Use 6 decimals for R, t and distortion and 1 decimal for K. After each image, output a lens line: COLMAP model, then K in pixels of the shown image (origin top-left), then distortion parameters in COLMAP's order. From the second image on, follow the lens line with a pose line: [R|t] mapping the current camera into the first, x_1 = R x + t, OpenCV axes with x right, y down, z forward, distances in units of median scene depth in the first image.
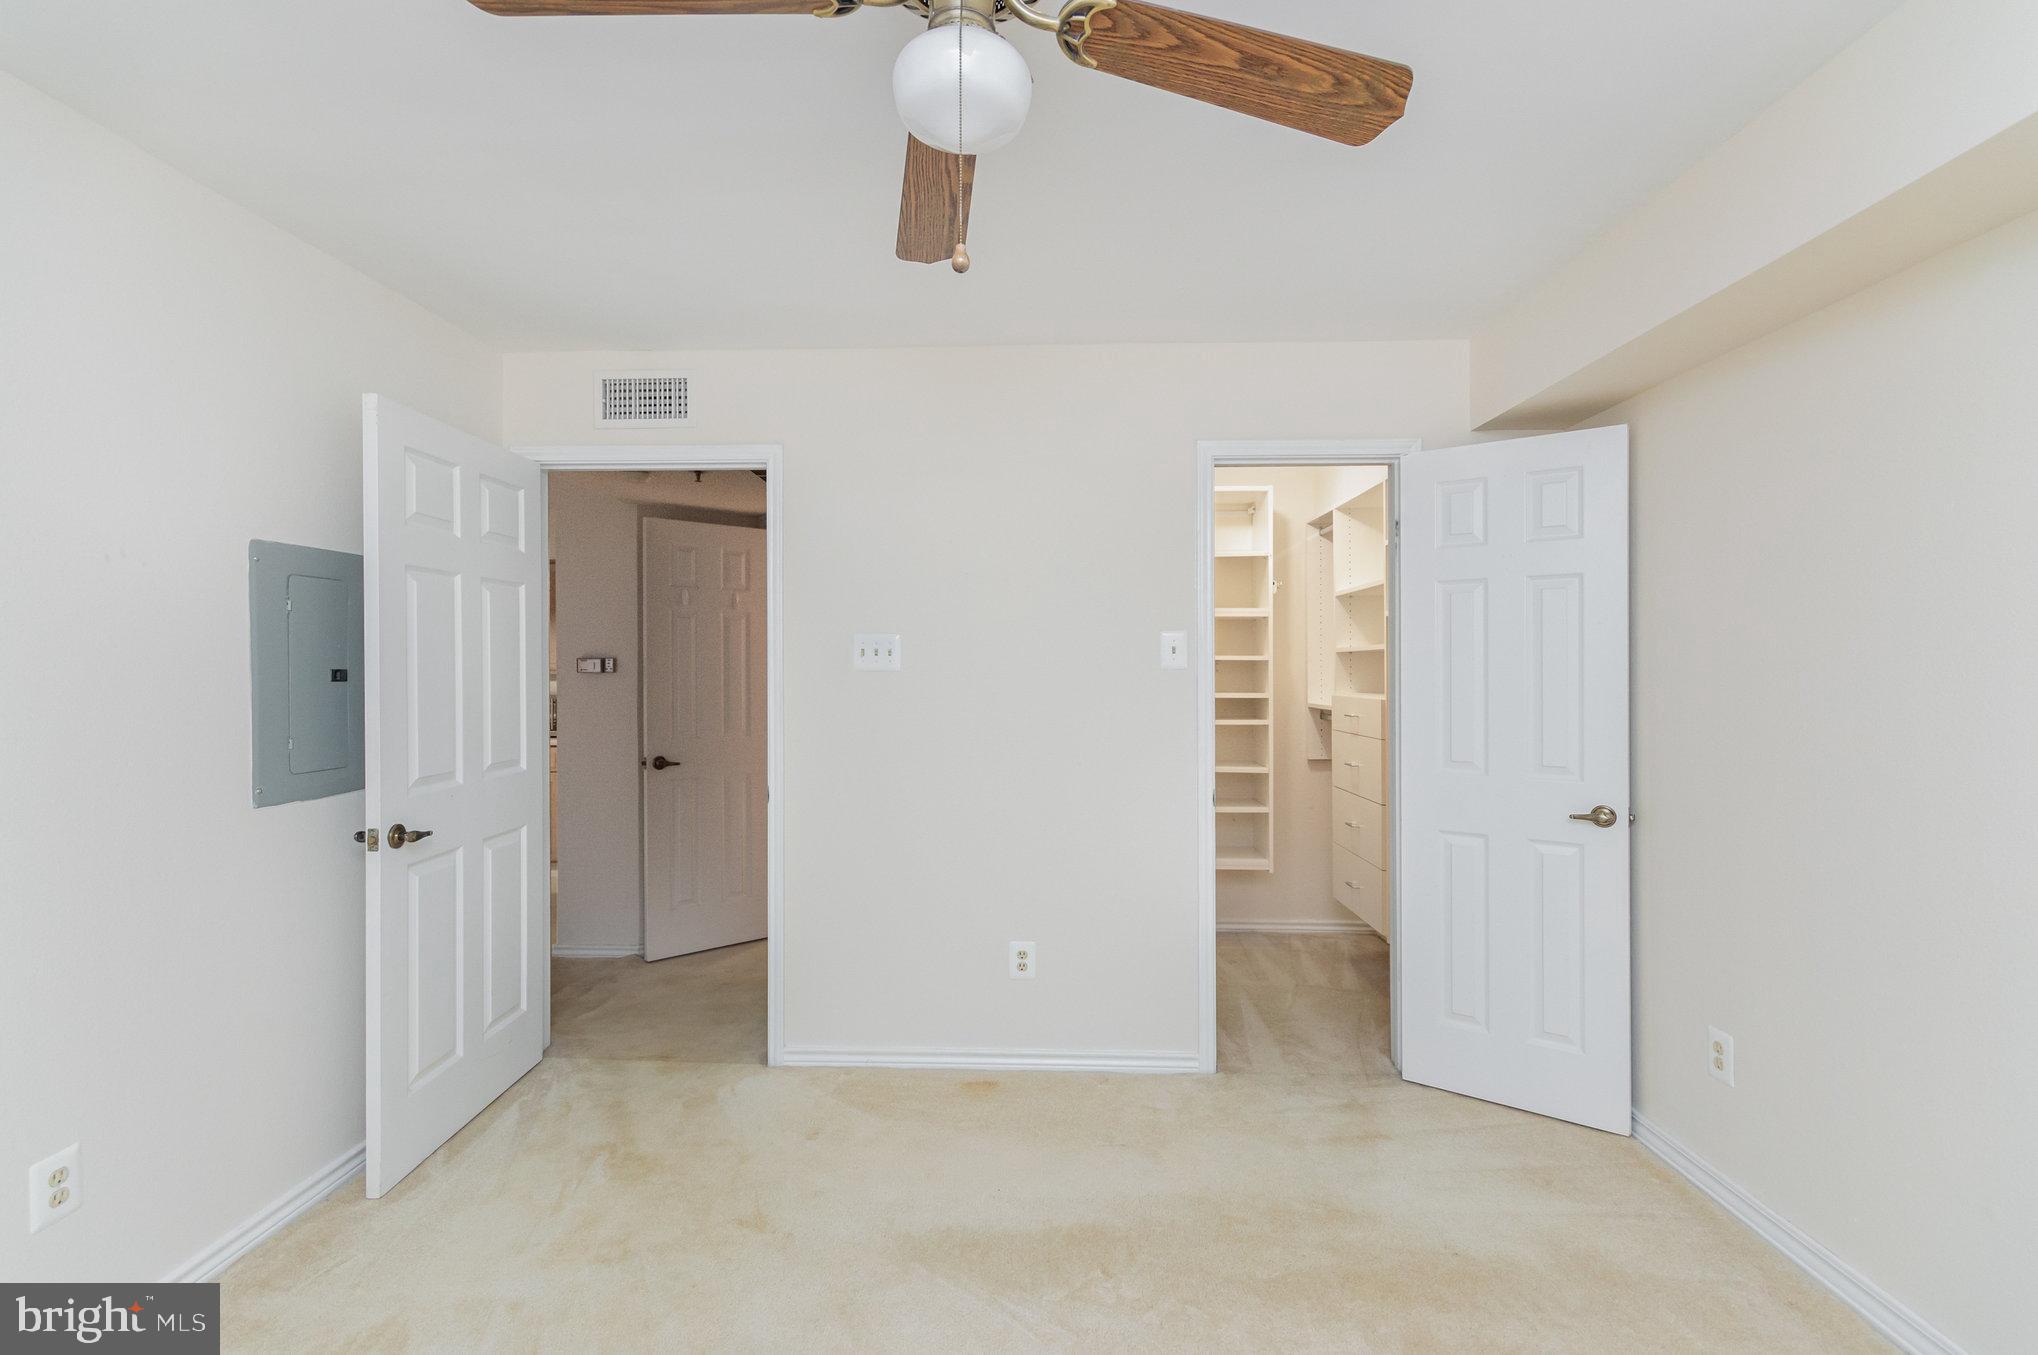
lens RADIAL K [[925.7, 0, 1020.9], [0, 925.7, 684.7], [0, 0, 1]] dist [0.002299, 0.000475]
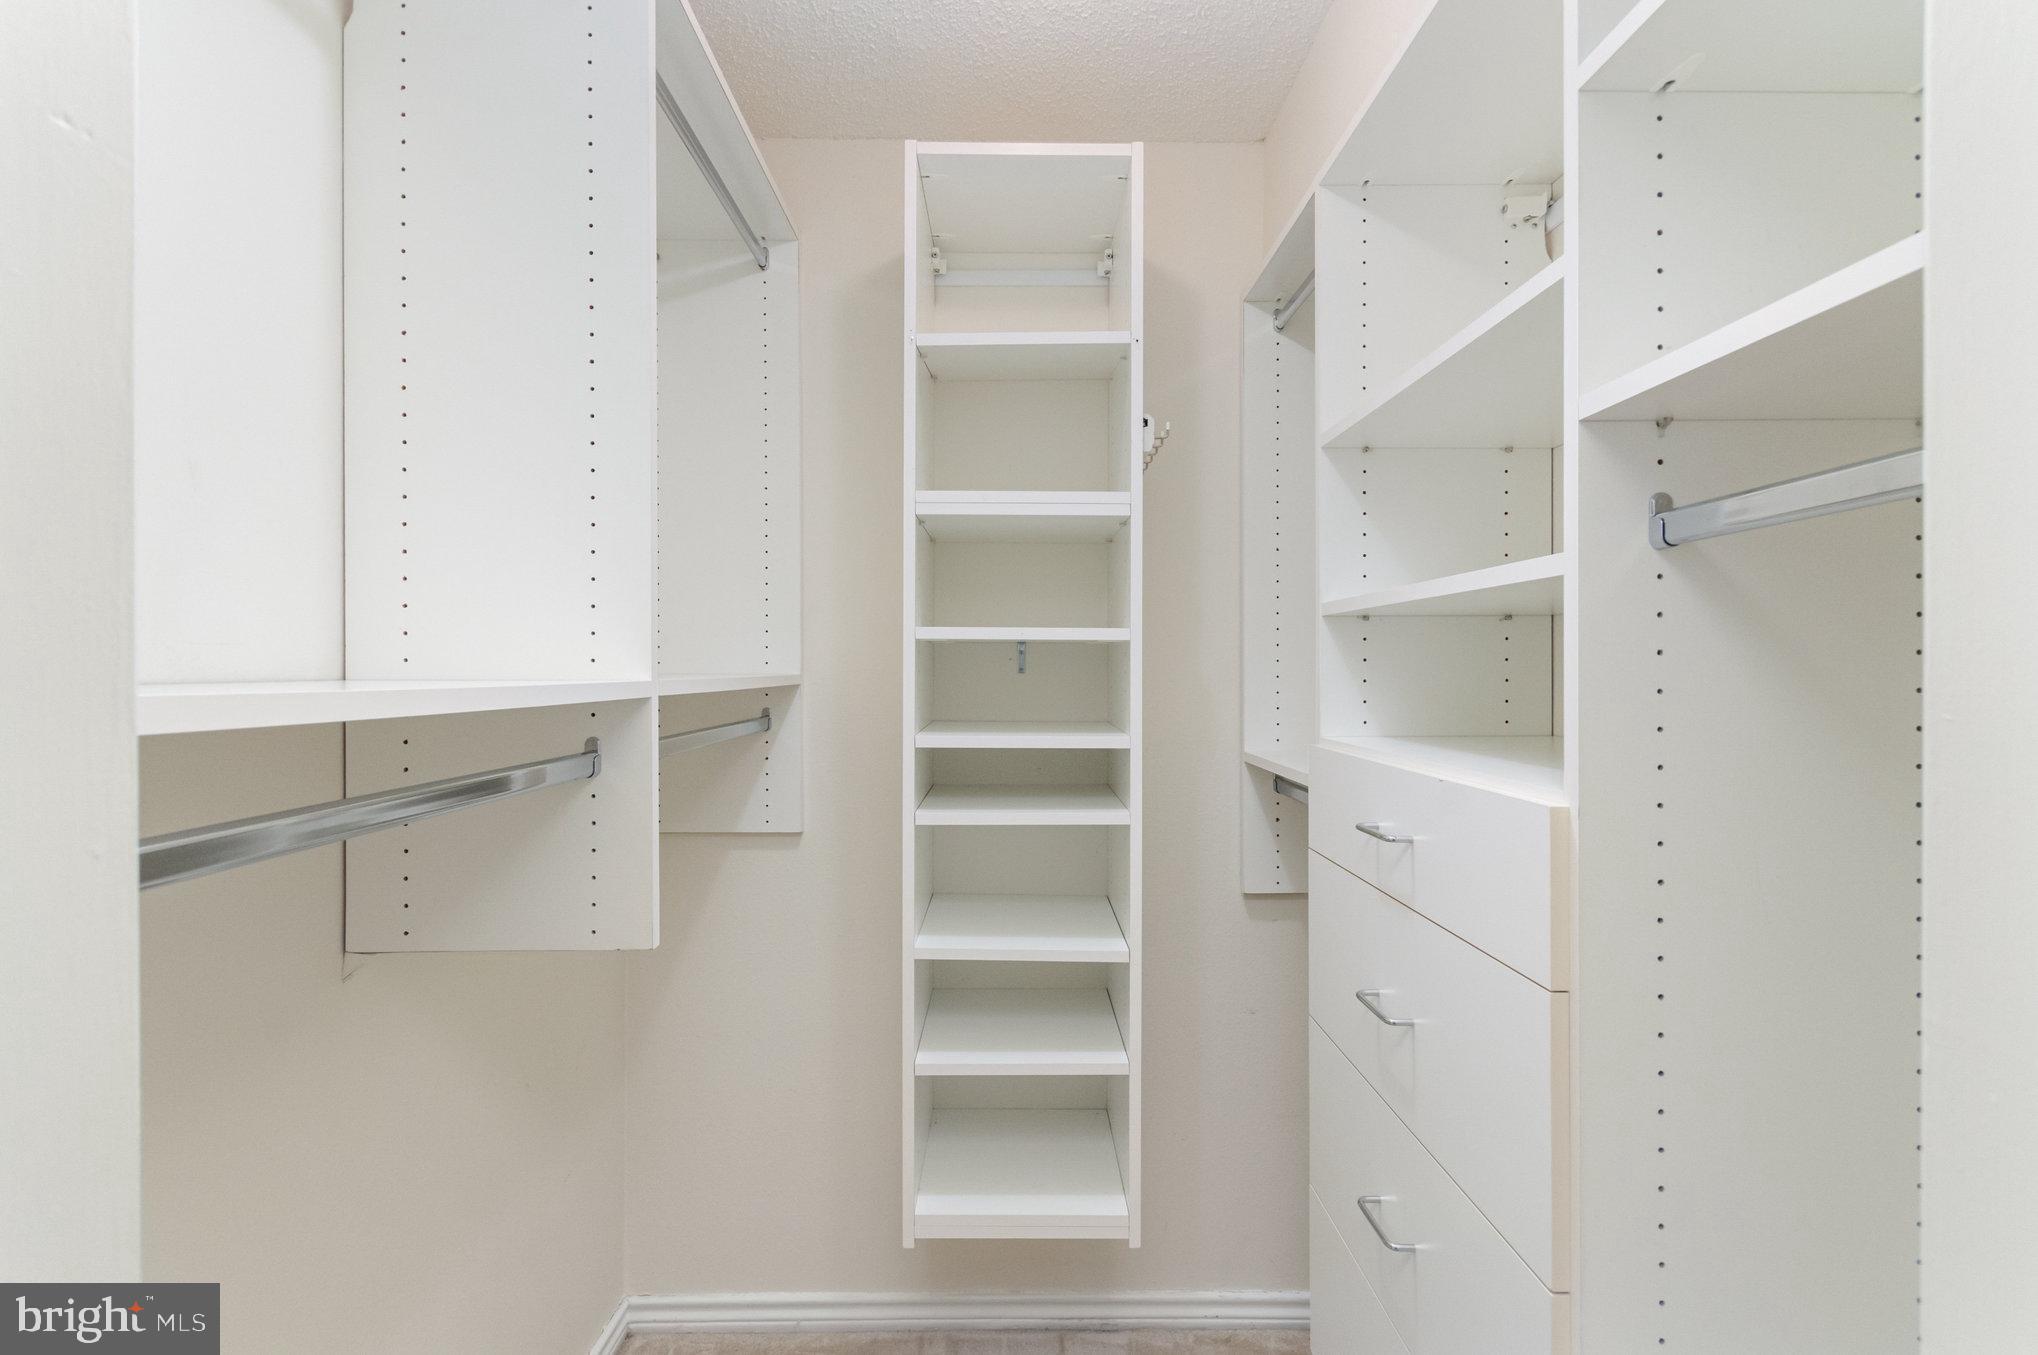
lens RADIAL K [[925.7, 0, 1020.9], [0, 925.7, 684.7], [0, 0, 1]] dist [0.002299, 0.000475]
pose [[0.999561, -0.001803, 0.029572, 0.309881], [0.001361, 0.999887, 0.014981, -0.020202], [-0.029596, -0.014934, 0.999450, 0.931158]]
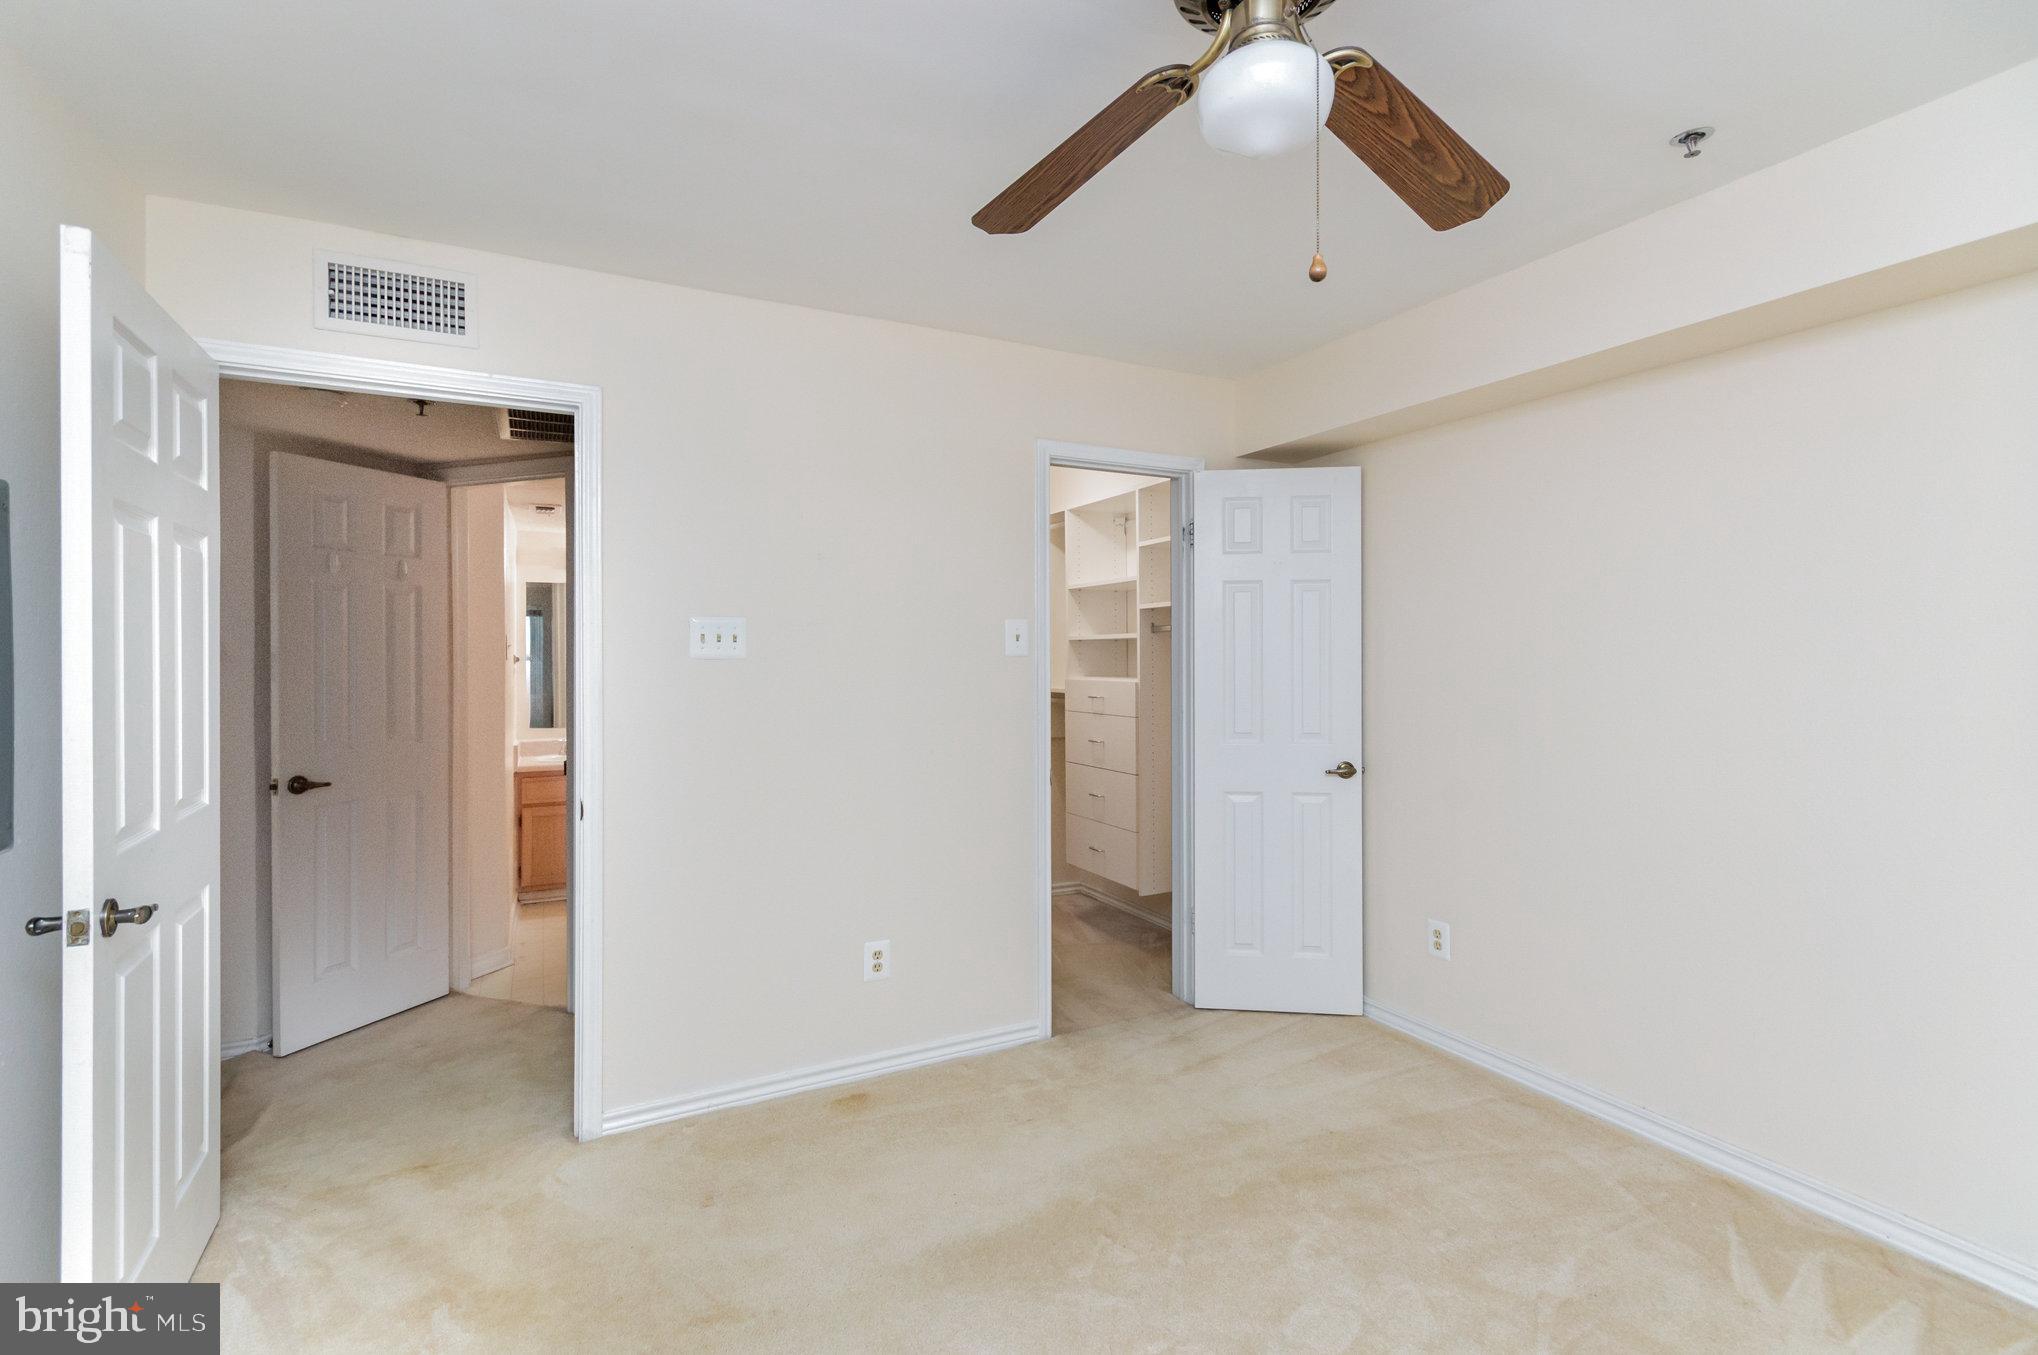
lens RADIAL K [[920.9, 0, 1024.5], [0, 920.9, 669.3], [0, 0, 1]] dist [0.003604, -0.000309]
pose [[0.870218, -0.010297, 0.492559, -0.335718], [0.011606, 0.999933, 0.000398, -0.002283], [-0.492529, 0.005370, 0.870279, 0.095576]]
